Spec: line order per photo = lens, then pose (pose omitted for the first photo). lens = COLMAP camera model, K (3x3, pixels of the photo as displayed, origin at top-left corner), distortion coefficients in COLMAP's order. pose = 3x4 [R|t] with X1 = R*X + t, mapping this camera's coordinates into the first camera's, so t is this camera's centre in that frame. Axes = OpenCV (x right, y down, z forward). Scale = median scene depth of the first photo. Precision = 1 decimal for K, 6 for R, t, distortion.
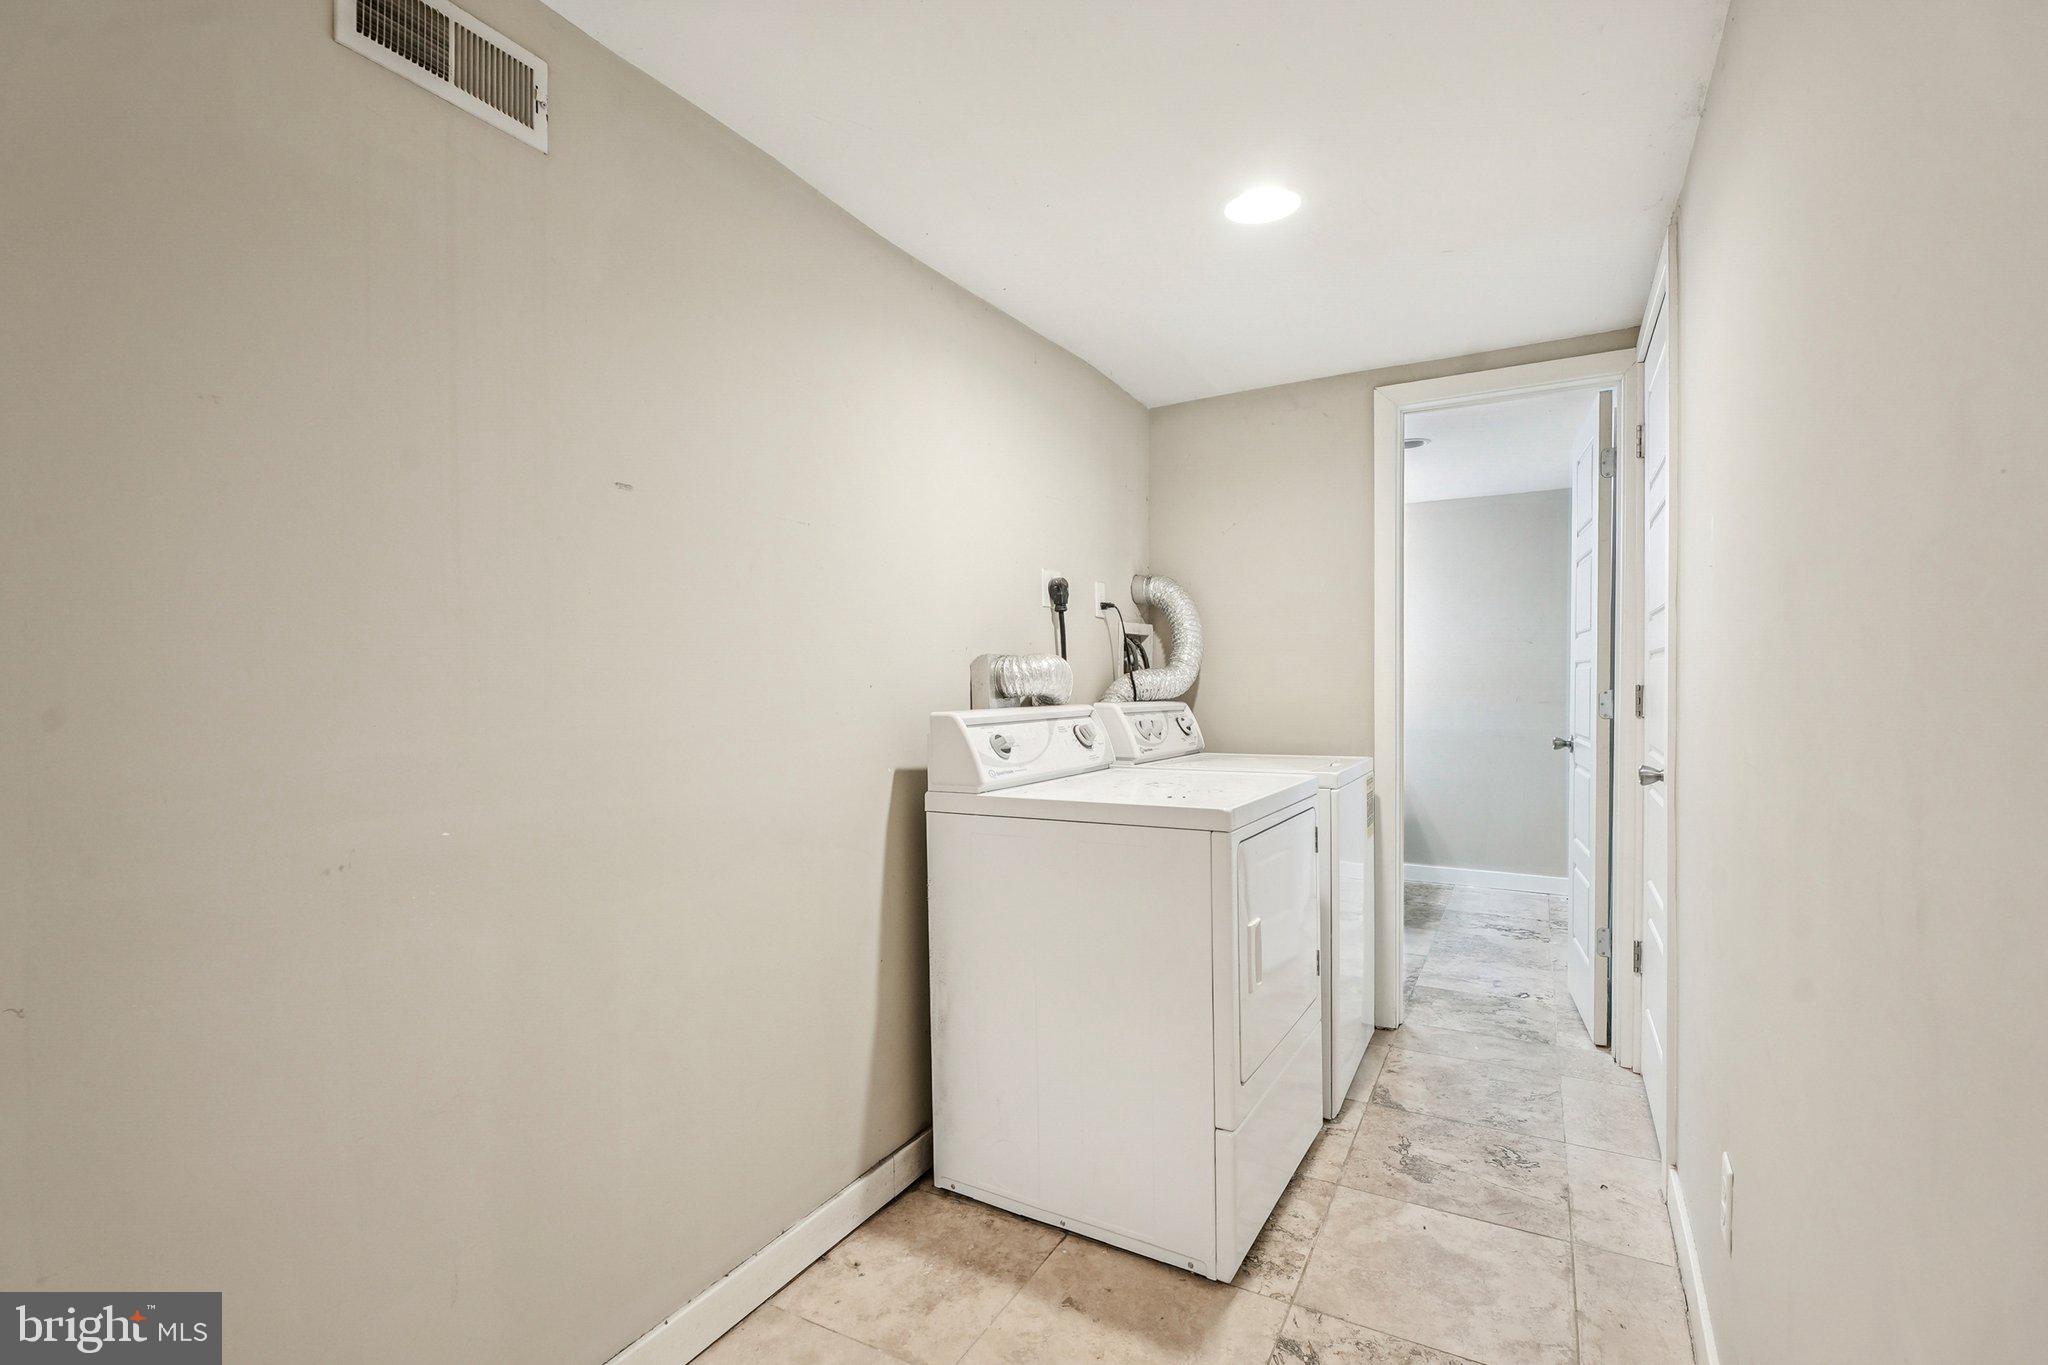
lens RADIAL K [[926.5, 0, 1018.9], [0, 926.5, 681.1], [0, 0, 1]] dist [-0.058887, 0.032756]
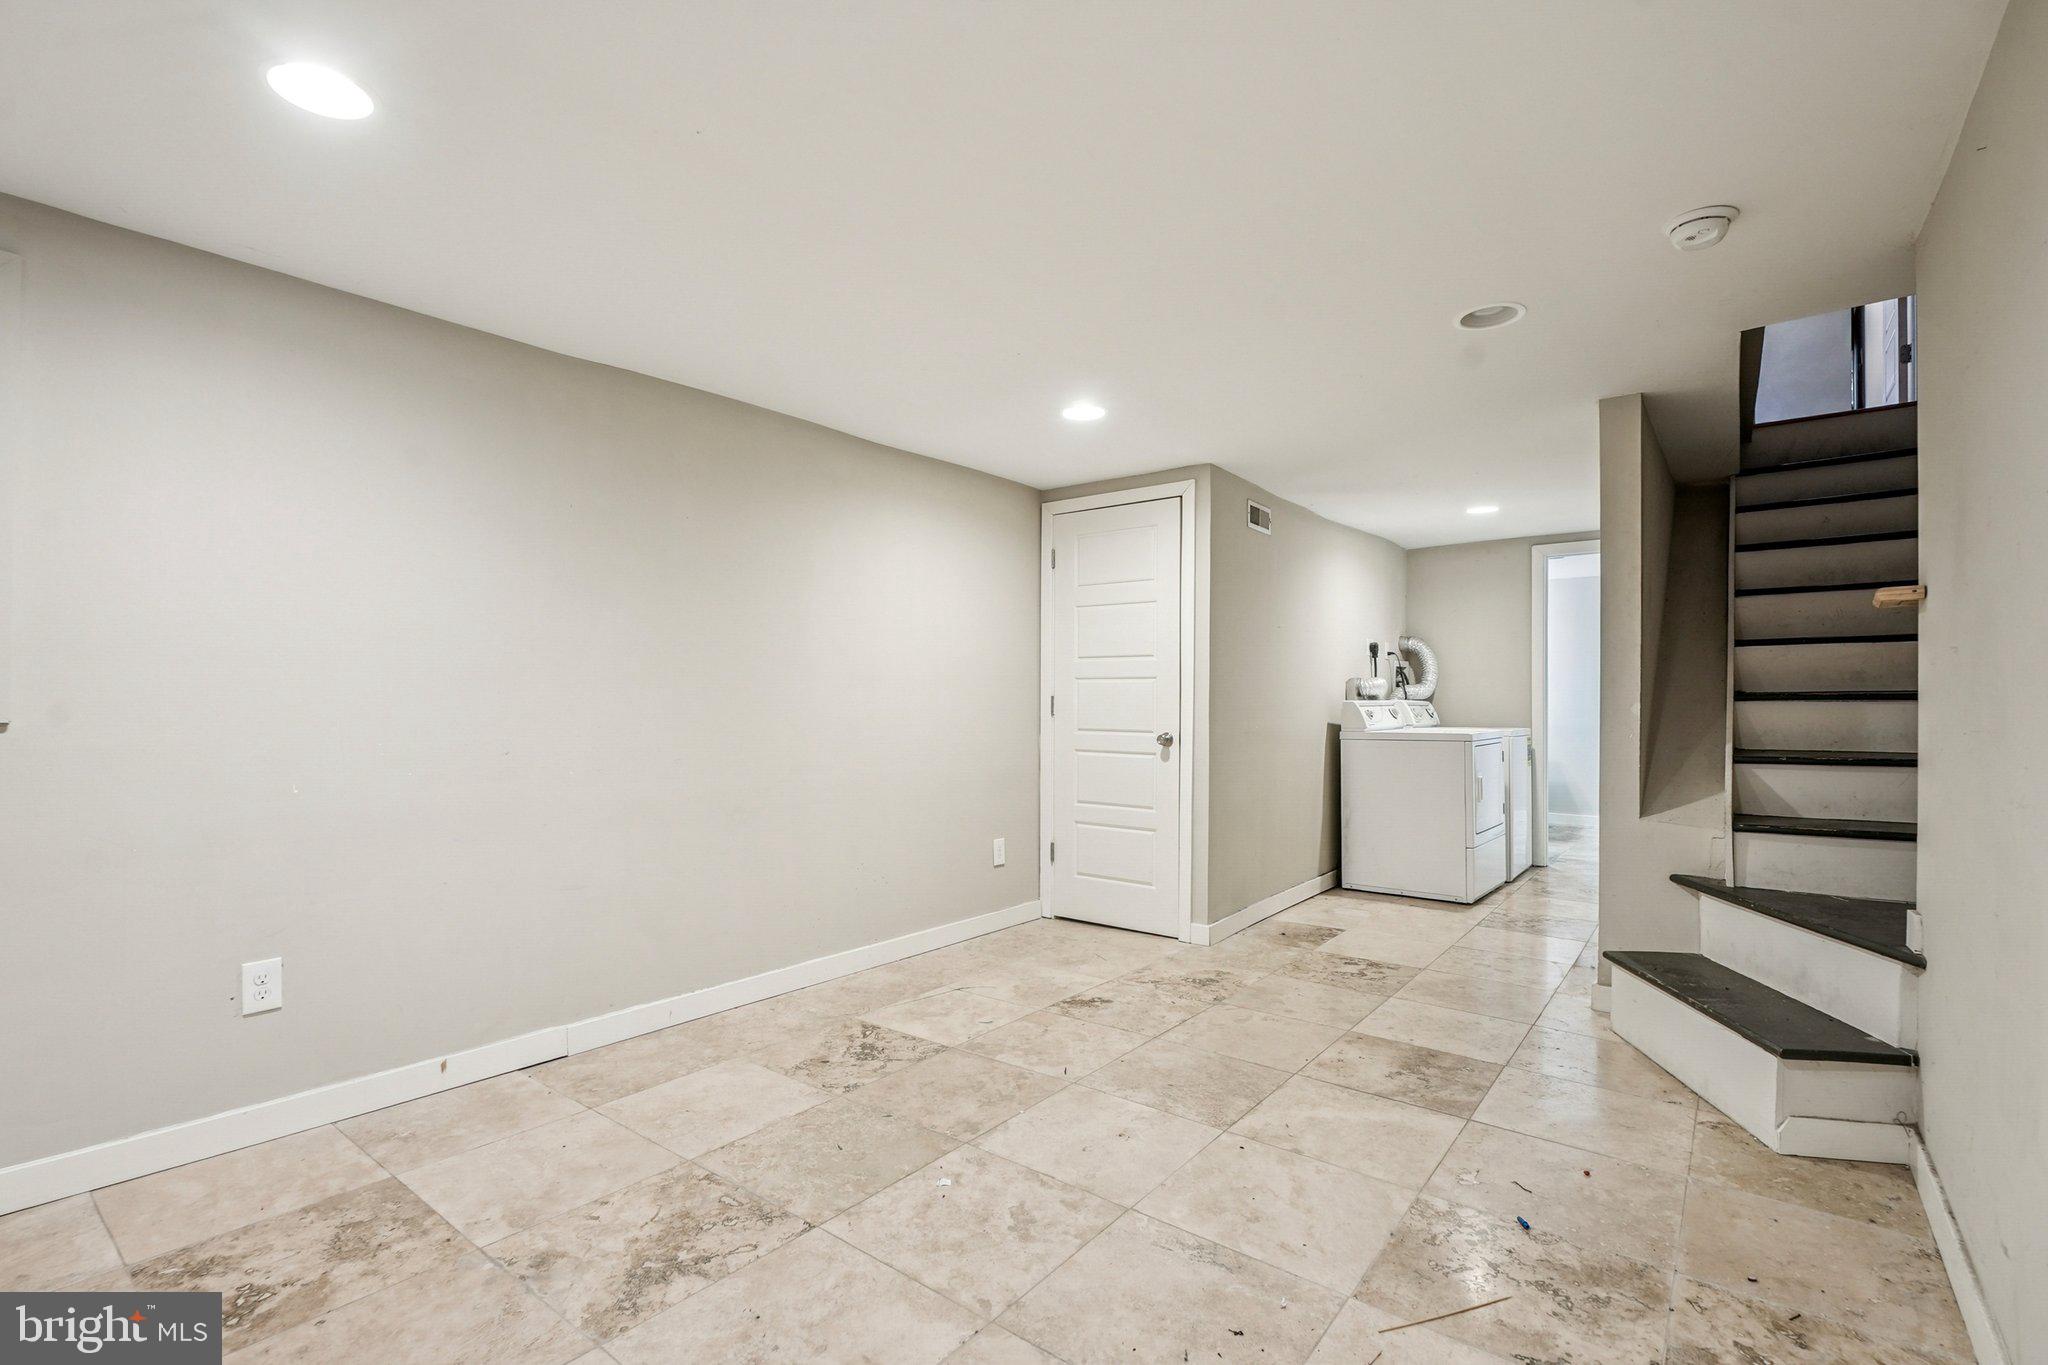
lens RADIAL K [[936.7, 0, 1011.8], [0, 936.7, 675.3], [0, 0, 1]] dist [-0.006487, -0.000826]
pose [[0.987499, 0.007097, -0.157467, -0.437436], [-0.010458, 0.999735, -0.020526, 0.019494], [0.157279, 0.021916, 0.987311, -1.262628]]
